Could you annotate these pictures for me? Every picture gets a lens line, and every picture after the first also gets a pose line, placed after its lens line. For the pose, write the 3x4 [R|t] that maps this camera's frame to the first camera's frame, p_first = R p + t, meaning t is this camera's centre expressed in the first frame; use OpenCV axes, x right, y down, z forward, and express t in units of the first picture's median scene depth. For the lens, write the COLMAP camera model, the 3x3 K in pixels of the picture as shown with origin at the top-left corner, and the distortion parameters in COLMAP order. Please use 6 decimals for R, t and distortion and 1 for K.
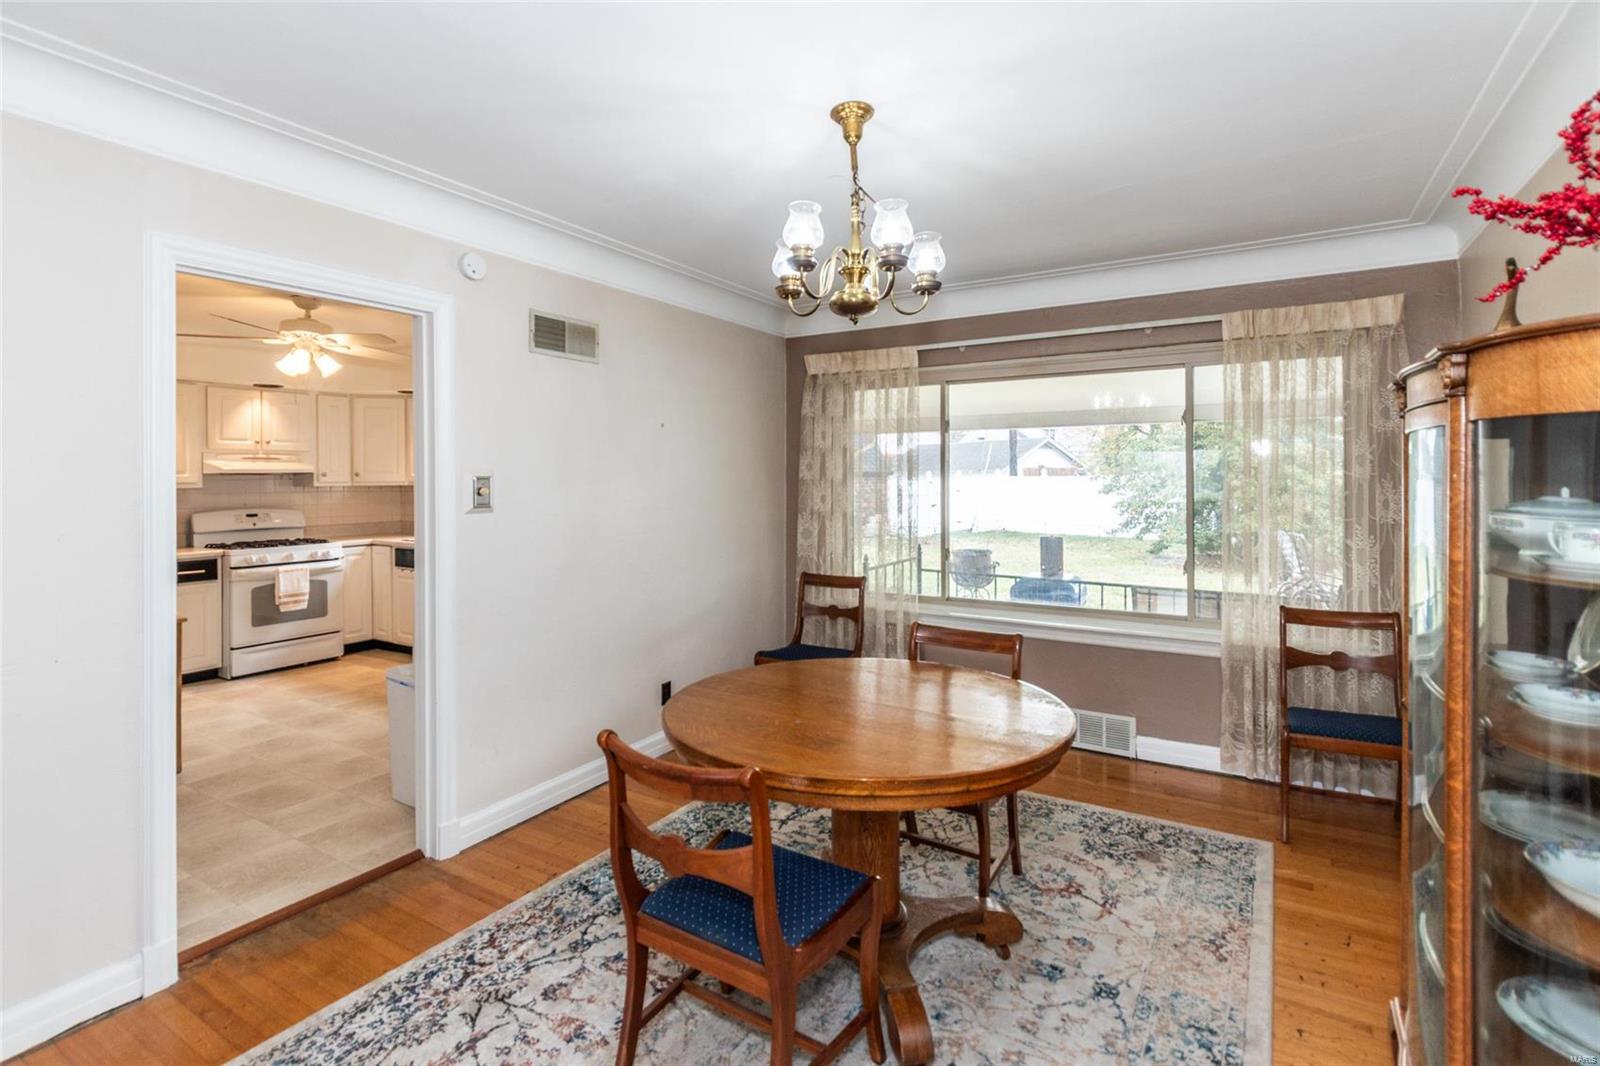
lens RADIAL K [[763.9, 0, 782.6], [0, 763.9, 476.6], [0, 0, 1]] dist [0.005334, -0.001721]
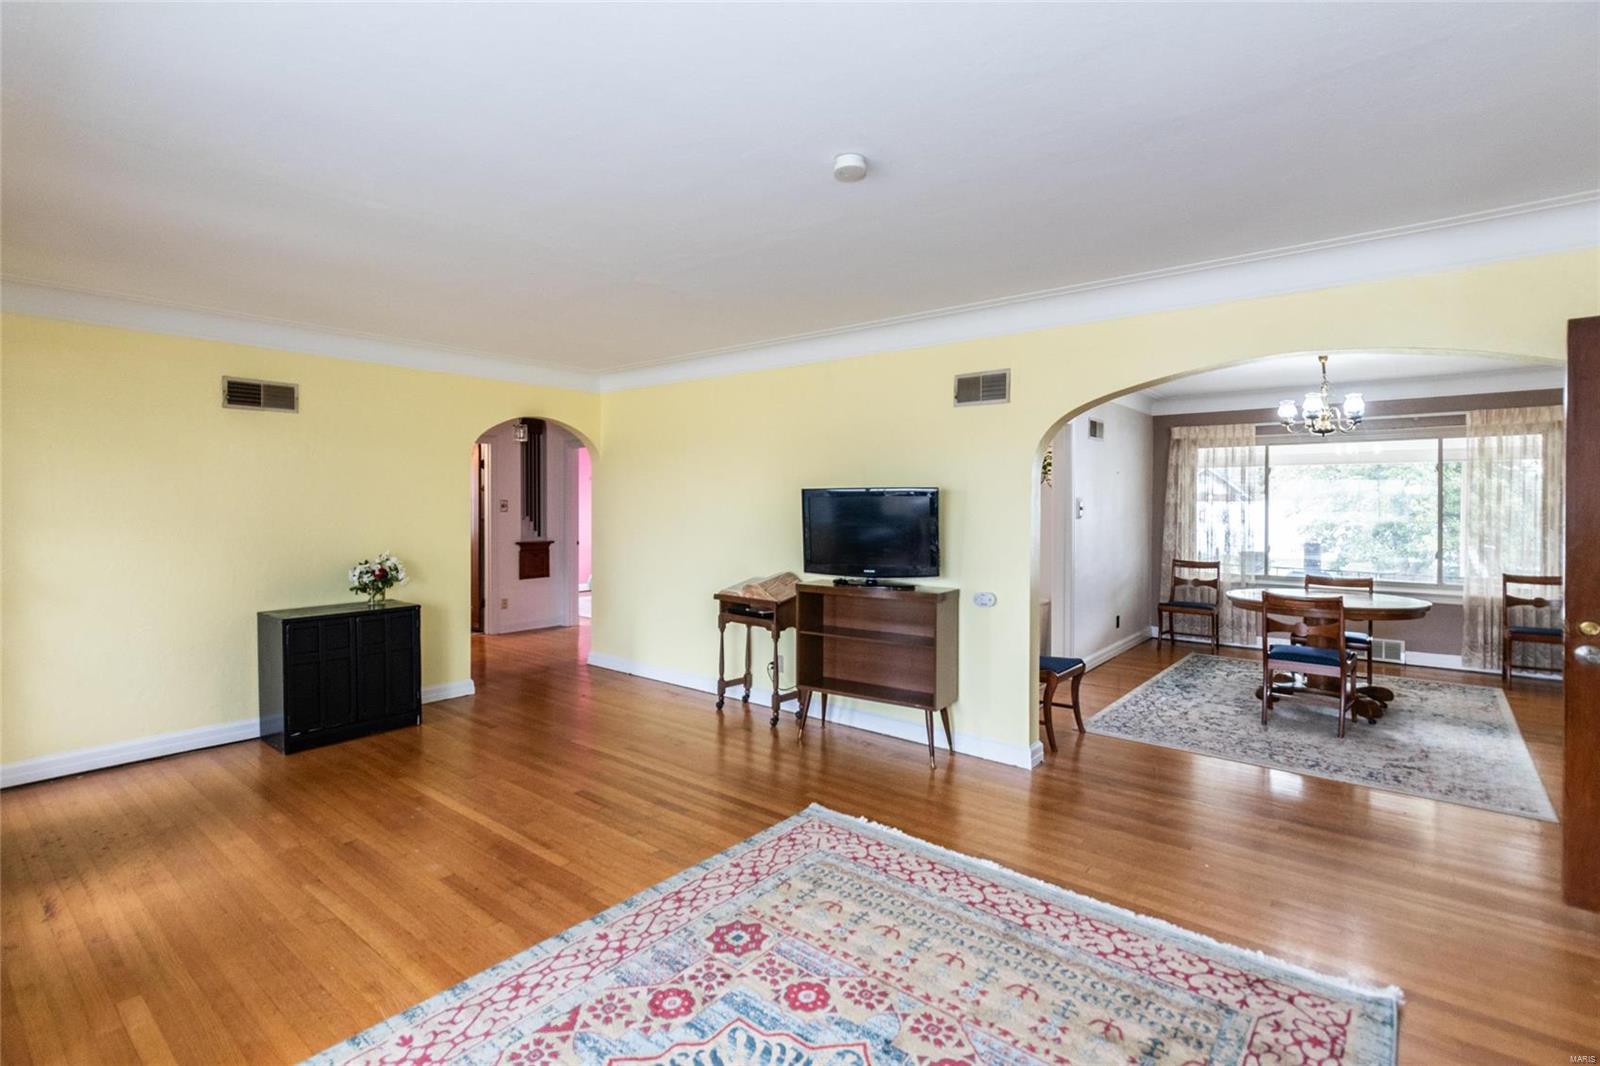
lens RADIAL K [[763.9, 0, 793.0], [0, 763.9, 511.4], [0, 0, 1]] dist [0.005334, -0.001721]
pose [[0.990238, 0.004836, -0.139306, -0.720867], [-0.003140, 0.999918, 0.012399, 0.003894], [0.139355, -0.011840, 0.990172, -0.974766]]
